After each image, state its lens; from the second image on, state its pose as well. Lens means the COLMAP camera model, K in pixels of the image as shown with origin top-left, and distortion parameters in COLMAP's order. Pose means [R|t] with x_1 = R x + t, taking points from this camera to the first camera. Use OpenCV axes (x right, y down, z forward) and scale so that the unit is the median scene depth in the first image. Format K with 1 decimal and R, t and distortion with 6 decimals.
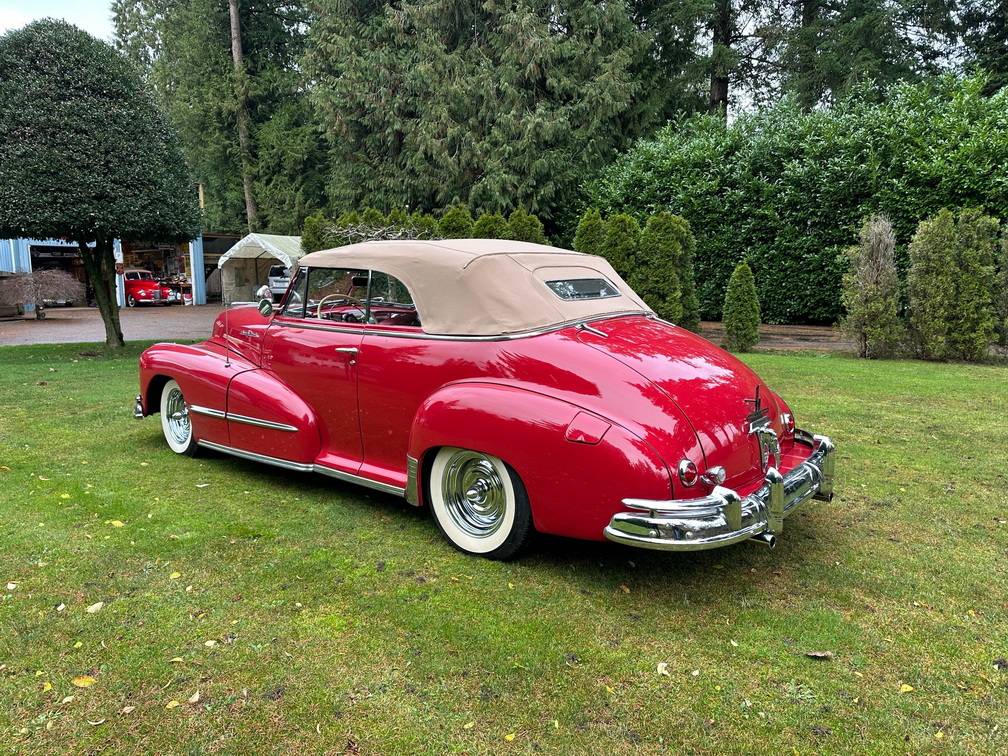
lens RADIAL K [[699.1, 0, 504.0], [0, 699.1, 378.0], [0, 0, 1]] dist [0.068421, -0.074970]
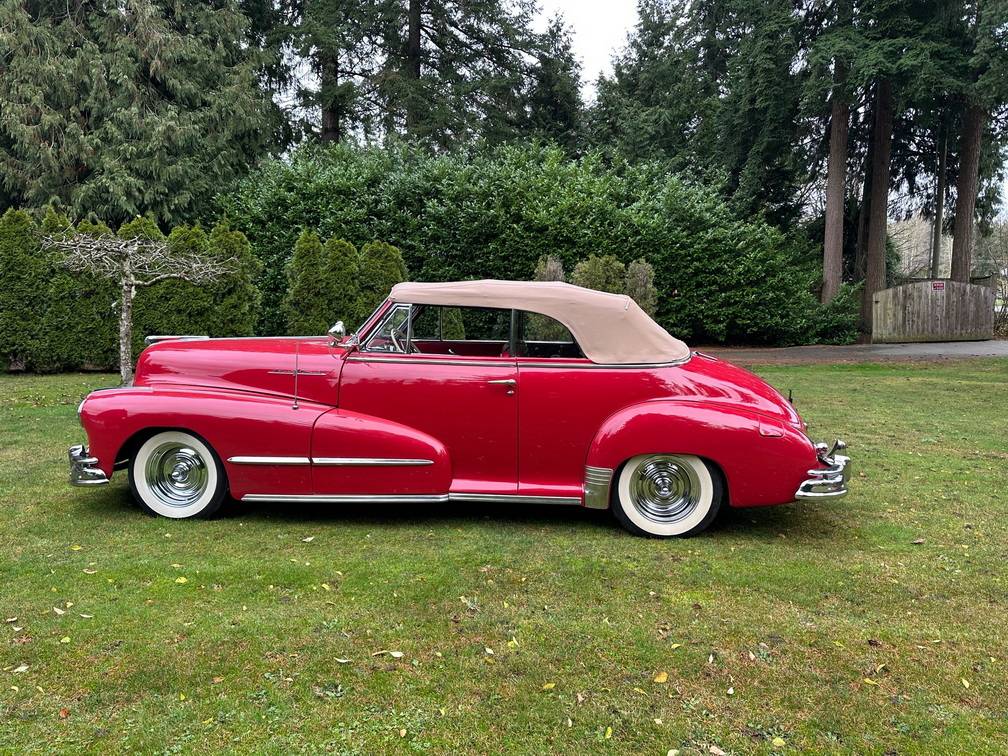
lens RADIAL K [[697.6, 0, 504.0], [0, 697.6, 378.0], [0, 0, 1]] dist [0.088047, -0.119222]
pose [[0.808294, -0.052624, 0.586423, -0.191087], [0.066201, 0.997805, -0.001709, -0.009733], [-0.585045, 0.040203, 0.810003, 0.026086]]
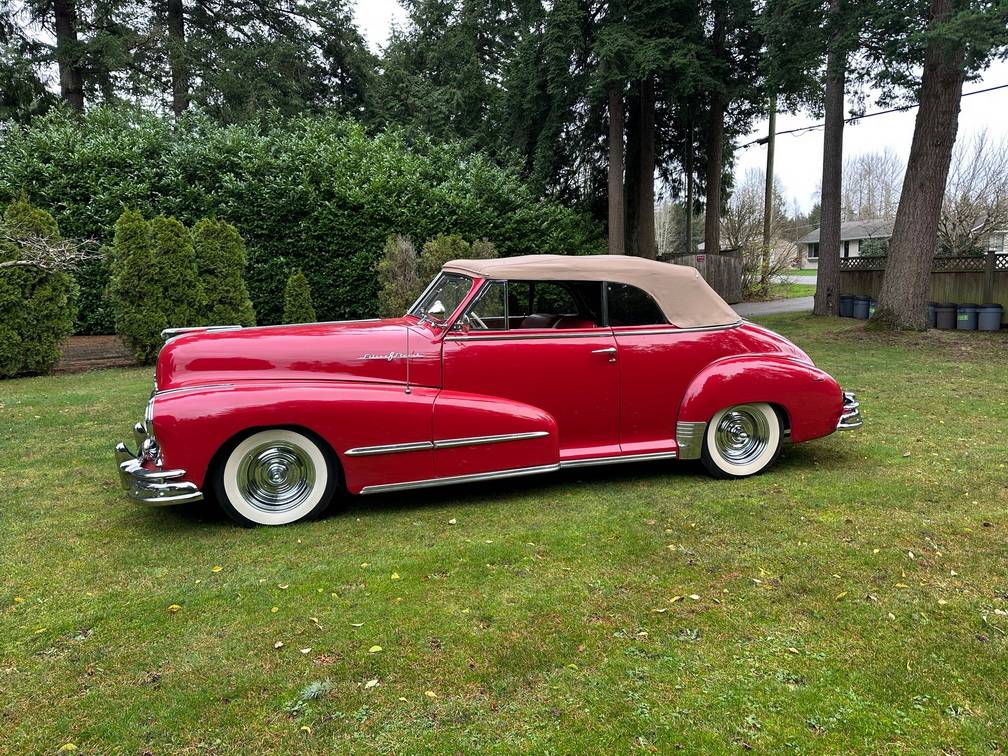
lens RADIAL K [[704.4, 0, 504.0], [0, 704.4, 378.0], [0, 0, 1]] dist [0.122784, -0.223952]
pose [[0.554851, -0.122016, 0.822954, -0.284198], [0.132671, 0.989505, 0.057260, -0.018664], [-0.821303, 0.077411, 0.565216, 0.107523]]
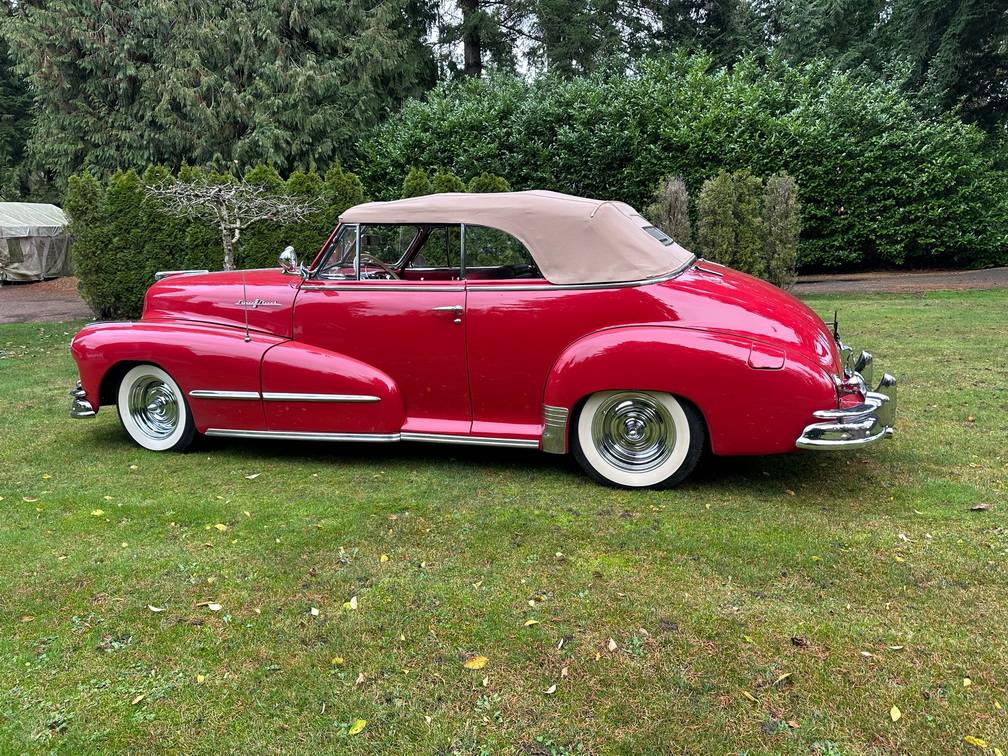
lens RADIAL K [[697.6, 0, 504.0], [0, 697.6, 378.0], [0, 0, 1]] dist [0.088047, -0.119222]
pose [[0.927290, -0.101386, 0.360353, -0.112766], [0.083701, 0.994408, 0.064394, -0.000035], [-0.364867, -0.029550, 0.930591, 0.017656]]
